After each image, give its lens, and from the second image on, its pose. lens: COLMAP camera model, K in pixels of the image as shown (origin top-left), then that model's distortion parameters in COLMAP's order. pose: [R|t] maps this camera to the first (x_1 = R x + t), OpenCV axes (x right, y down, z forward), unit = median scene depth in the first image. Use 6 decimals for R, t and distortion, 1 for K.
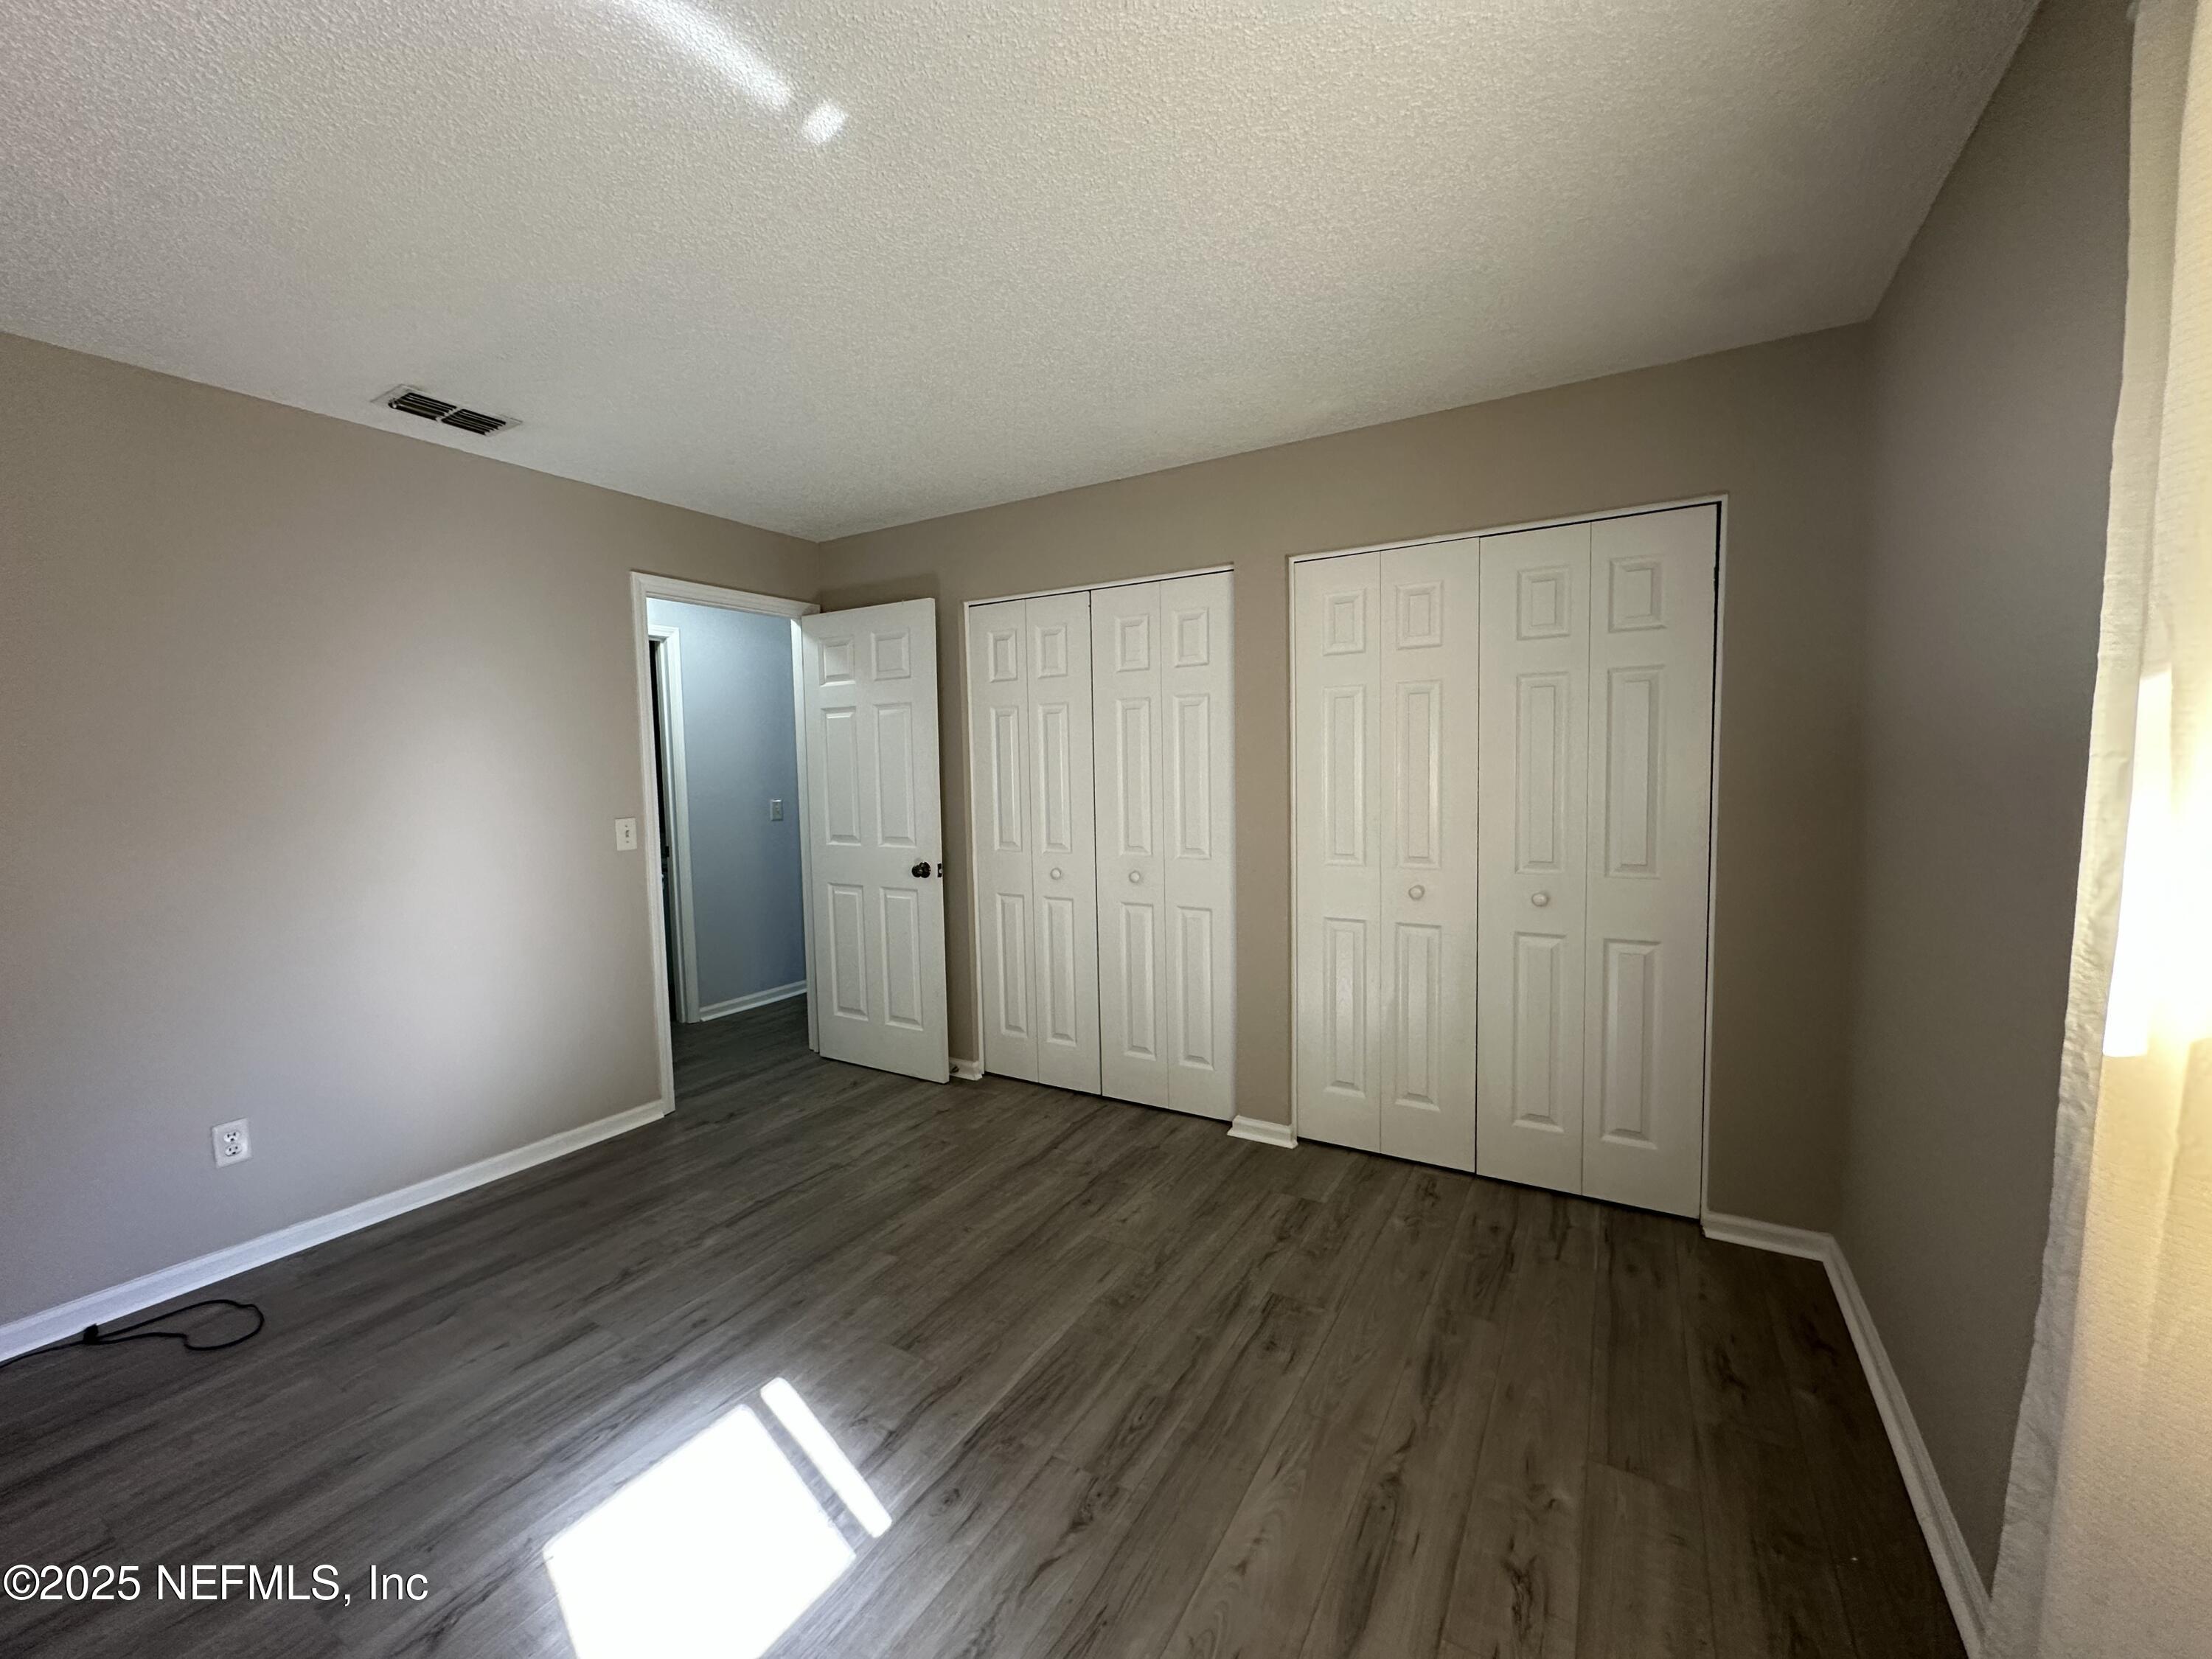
lens RADIAL K [[877.4, 0, 1103.0], [0, 877.4, 825.5], [0, 0, 1]] dist [-0.005092, 0.000000]
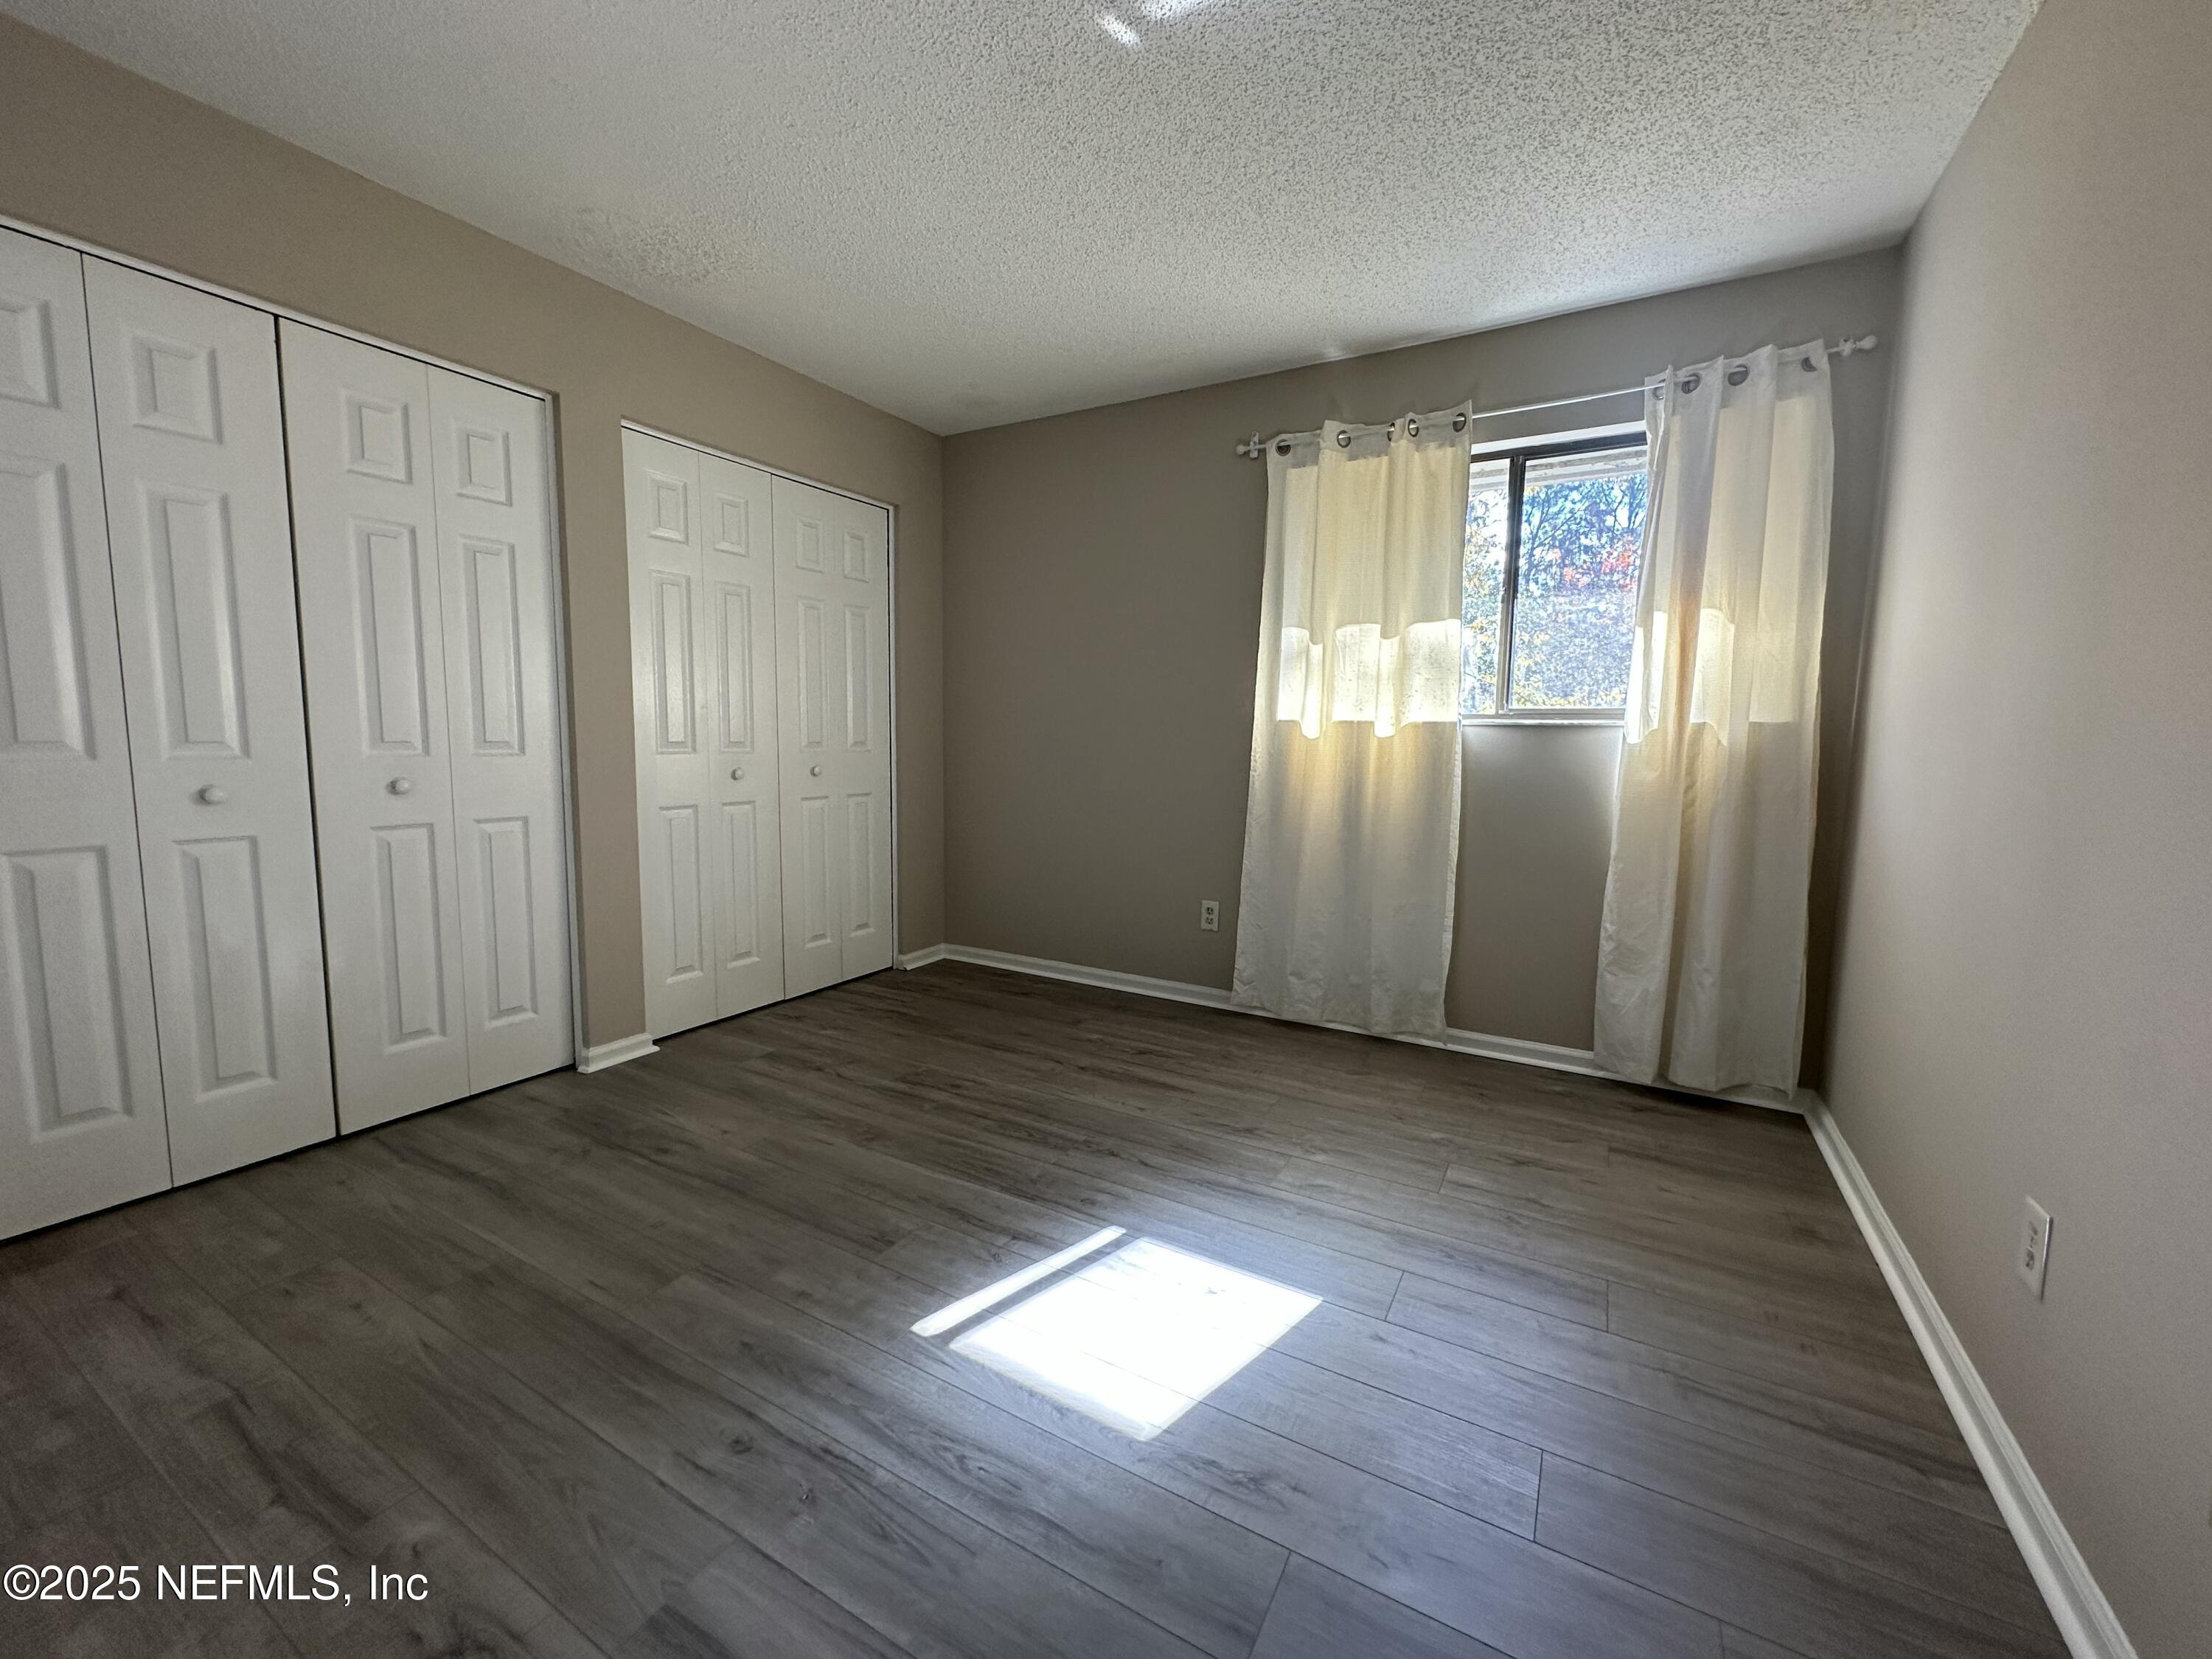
lens RADIAL K [[877.4, 0, 1106.0], [0, 877.4, 830.6], [0, 0, 1]] dist [-0.005092, 0.000000]
pose [[-0.019844, -0.092066, 0.995555, -0.887138], [0.048667, 0.994482, 0.092937, 0.075894], [-0.998618, 0.050295, -0.015254, 0.619879]]
